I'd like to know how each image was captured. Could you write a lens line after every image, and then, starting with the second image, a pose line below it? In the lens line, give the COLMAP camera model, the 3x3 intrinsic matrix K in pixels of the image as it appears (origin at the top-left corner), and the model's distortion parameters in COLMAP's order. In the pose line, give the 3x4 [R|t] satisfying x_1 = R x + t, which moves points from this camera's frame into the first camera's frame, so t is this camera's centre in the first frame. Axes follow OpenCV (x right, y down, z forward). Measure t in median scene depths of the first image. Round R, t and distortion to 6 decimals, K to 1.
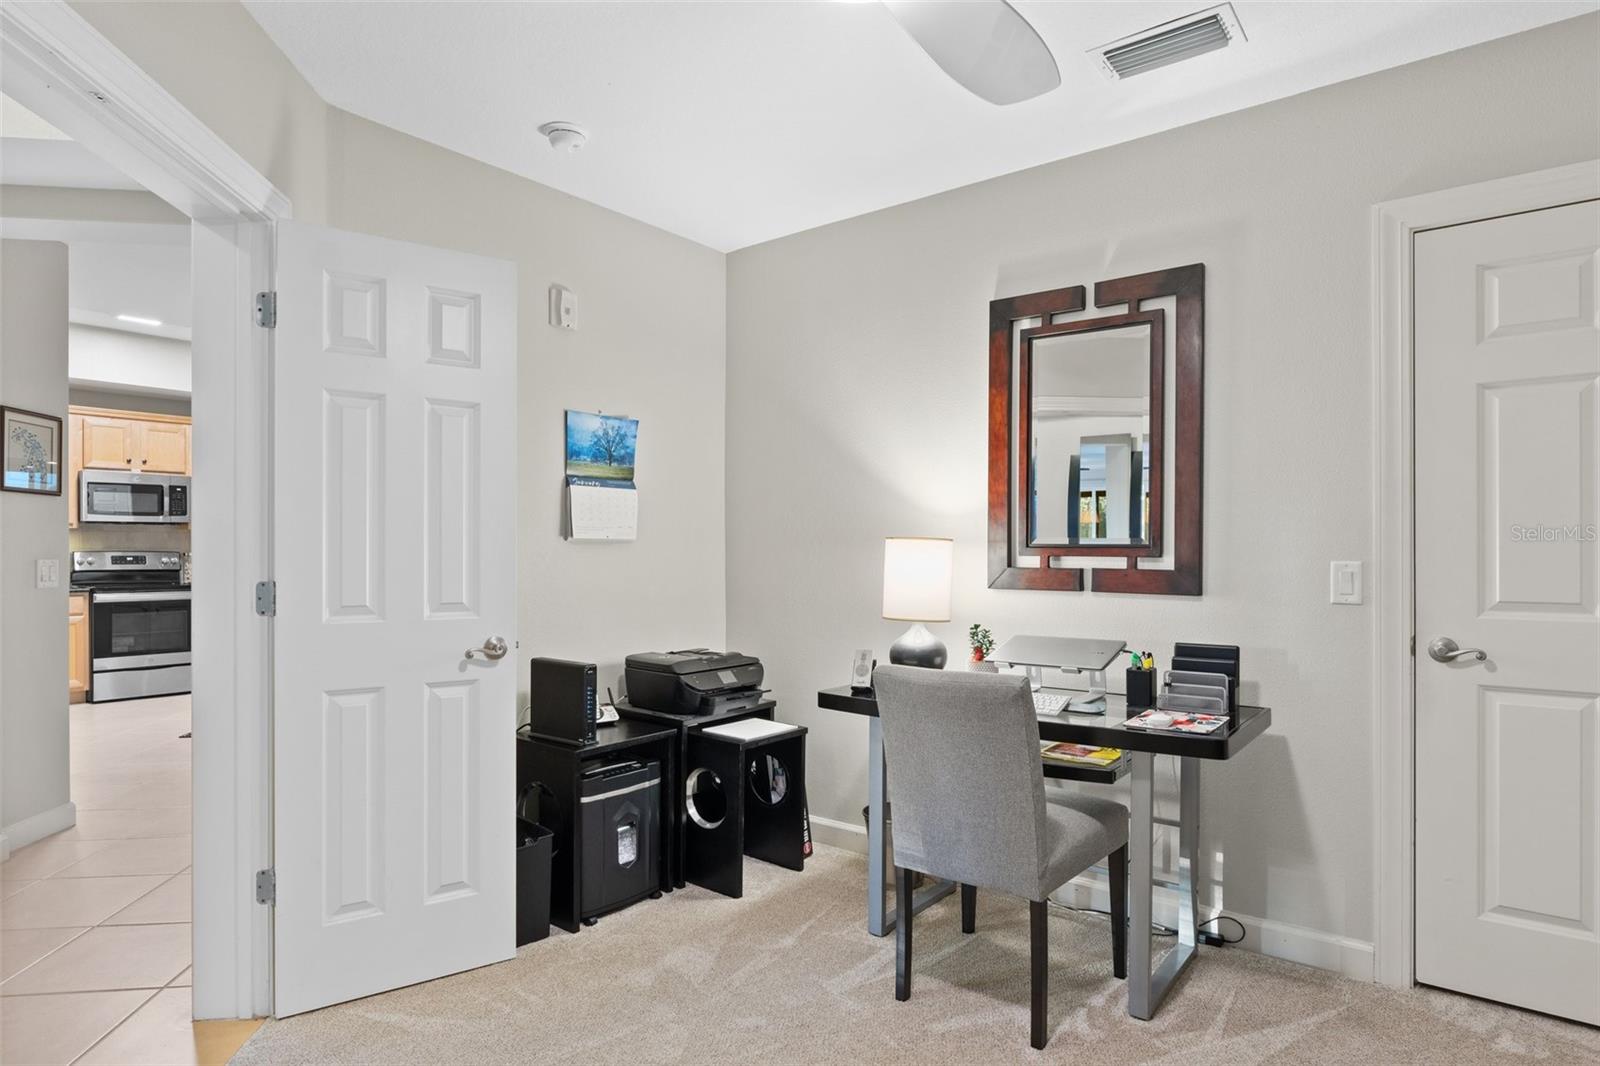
lens RADIAL K [[873.8, 0, 834.0], [0, 873.8, 546.7], [0, 0, 1]] dist [-0.015218, -0.000292]
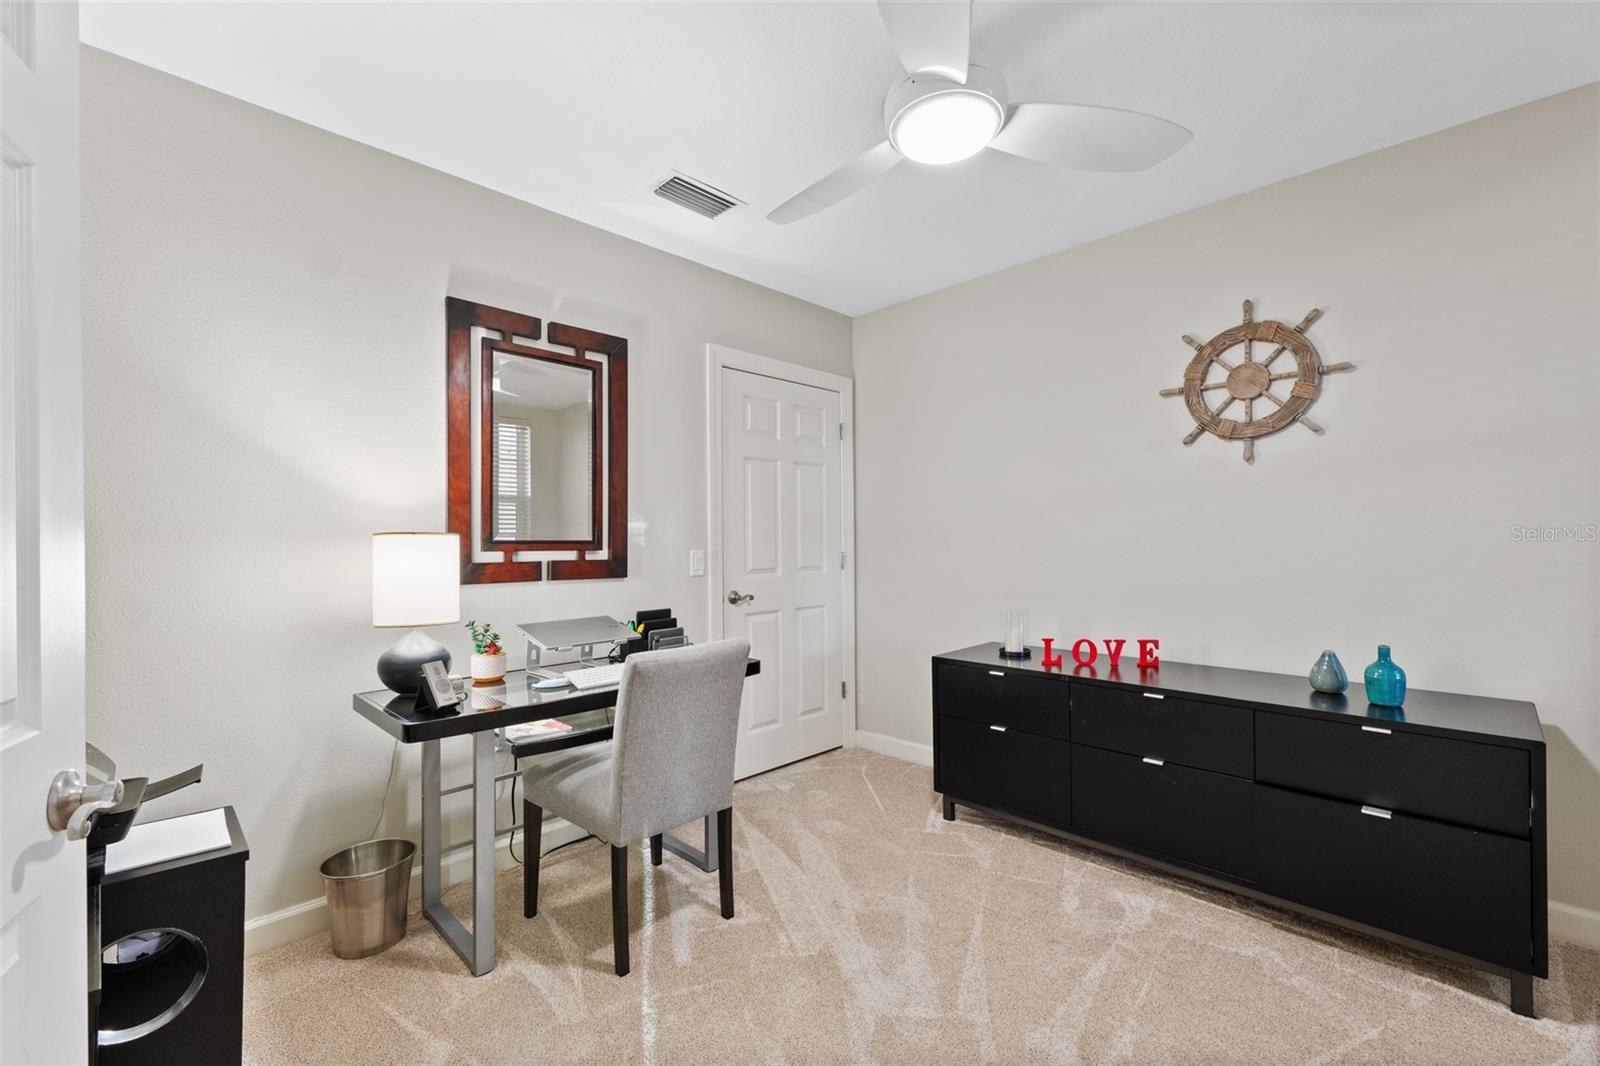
lens RADIAL K [[664.0, 0, 800.0], [0, 664.0, 533.0], [0, 0, 1]] dist [0.000909, 0.000056]
pose [[0.138385, 0.007800, 0.990348, -0.566495], [0.005354, 0.999948, -0.008623, -0.003579], [-0.990364, 0.006496, 0.138336, 0.552899]]
